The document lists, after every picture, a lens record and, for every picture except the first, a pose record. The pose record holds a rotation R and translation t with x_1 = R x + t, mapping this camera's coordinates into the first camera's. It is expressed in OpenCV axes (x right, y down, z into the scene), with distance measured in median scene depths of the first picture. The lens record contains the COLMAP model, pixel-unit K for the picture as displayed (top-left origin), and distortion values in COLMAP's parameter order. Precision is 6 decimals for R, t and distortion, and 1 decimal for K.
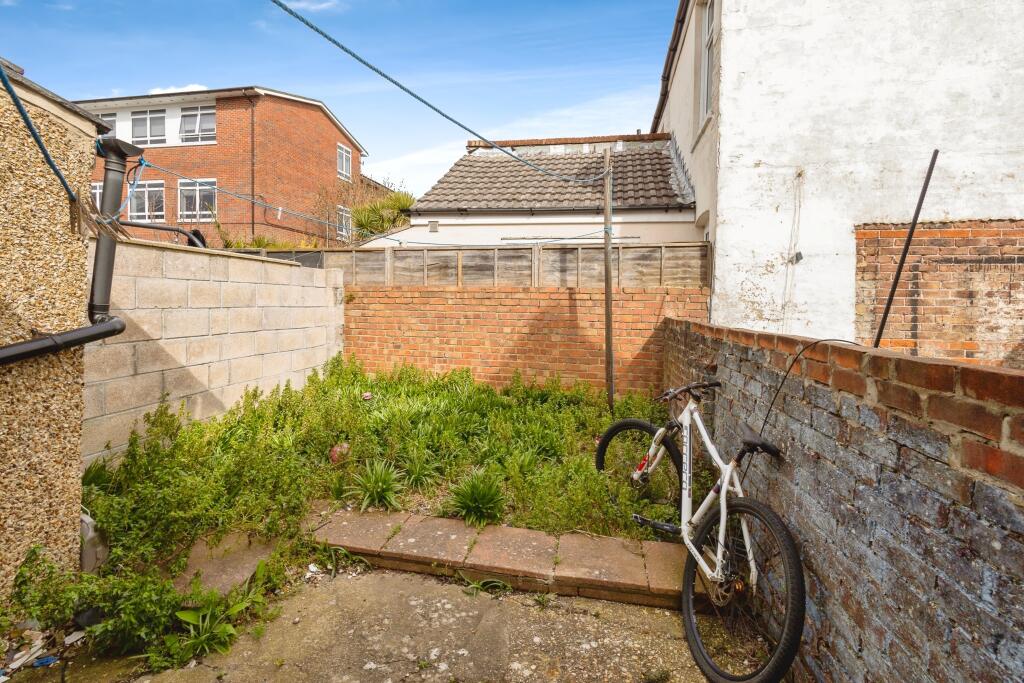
lens RADIAL K [[477.9, 0, 507.0], [0, 477.9, 308.4], [0, 0, 1]] dist [0.000207, 0.000042]
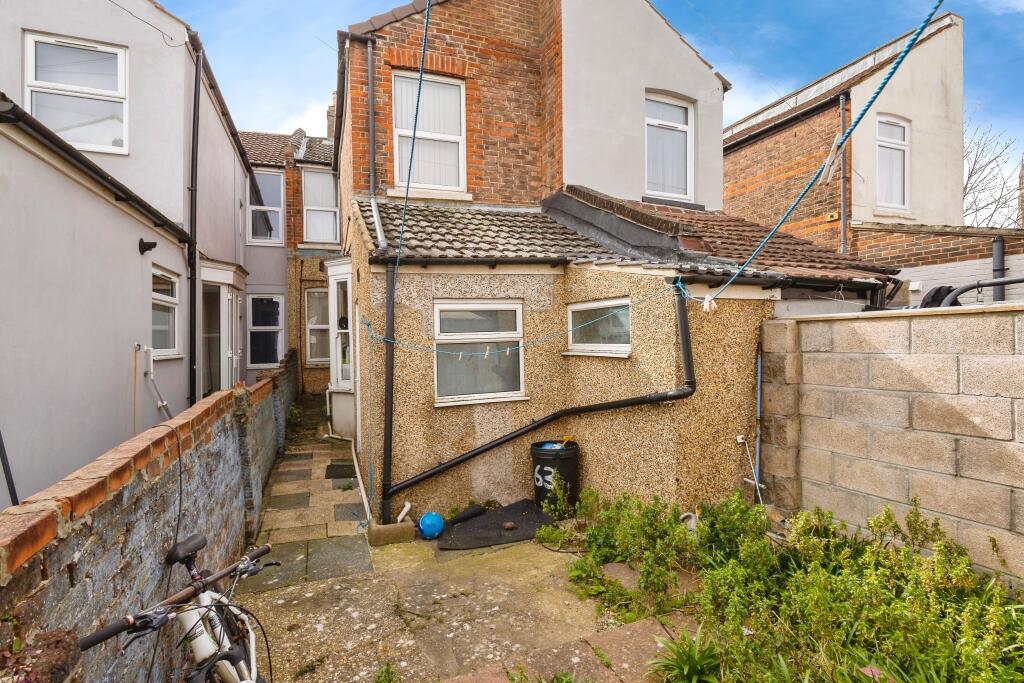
lens RADIAL K [[477.9, 0, 509.8], [0, 477.9, 341.5], [0, 0, 1]] dist [0.000207, 0.000042]
pose [[-0.840414, -0.008026, -0.541885, 0.305849], [-0.008354, 0.999963, -0.001854, -0.082729], [0.541880, 0.002969, -0.840450, 1.313663]]
